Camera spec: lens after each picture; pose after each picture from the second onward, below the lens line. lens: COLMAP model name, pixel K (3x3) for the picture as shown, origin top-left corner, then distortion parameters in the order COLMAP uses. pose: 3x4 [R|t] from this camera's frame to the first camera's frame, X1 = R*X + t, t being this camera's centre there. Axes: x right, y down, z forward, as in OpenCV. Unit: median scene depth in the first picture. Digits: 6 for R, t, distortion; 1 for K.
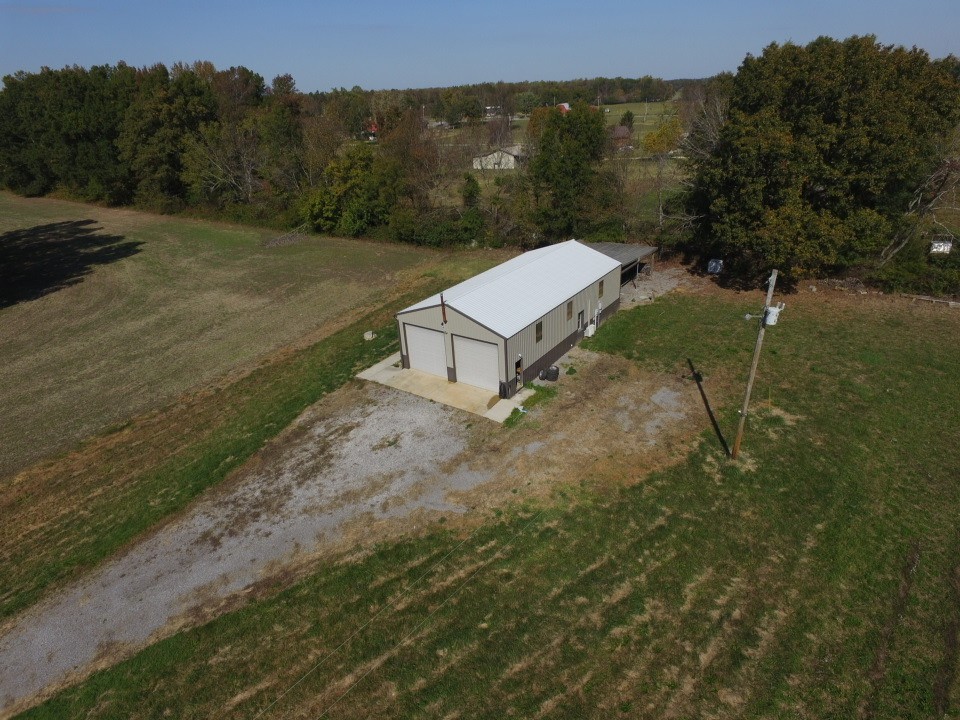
lens RADIAL K [[577.3, 0, 480.0], [0, 577.3, 360.0], [0, 0, 1]] dist [-0.003391, 0.002141]
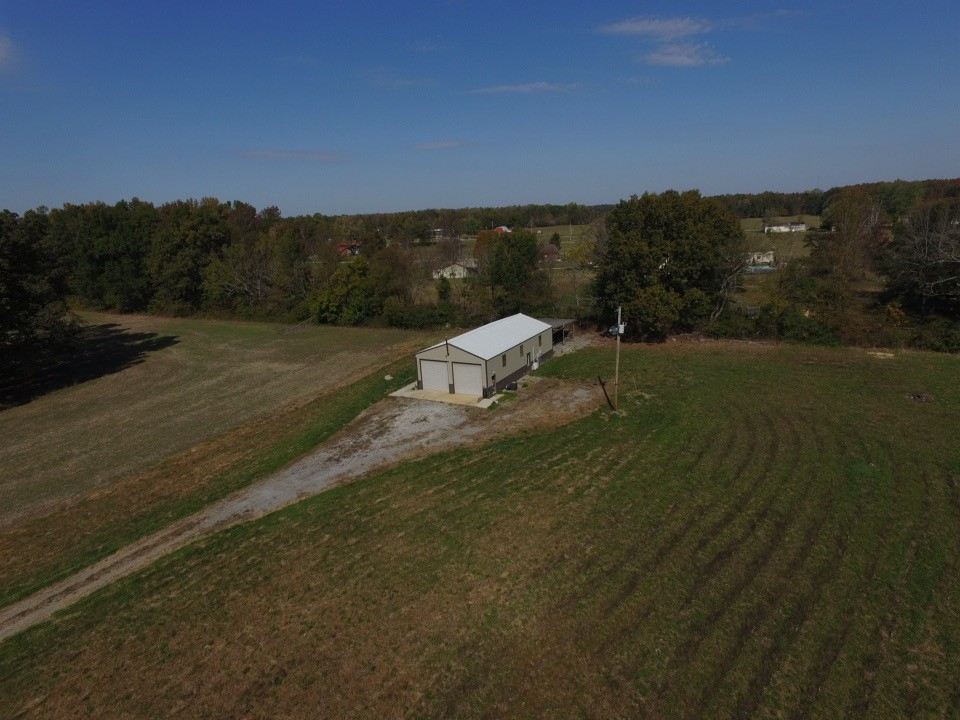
lens RADIAL K [[581.7, 0, 480.0], [0, 581.7, 360.0], [0, 0, 1]] dist [-0.006995, -0.002257]
pose [[0.995049, -0.028367, 0.095247, -0.110016], [0.046012, 0.980989, -0.188530, 0.229451], [-0.088088, 0.191979, 0.977438, -0.545340]]
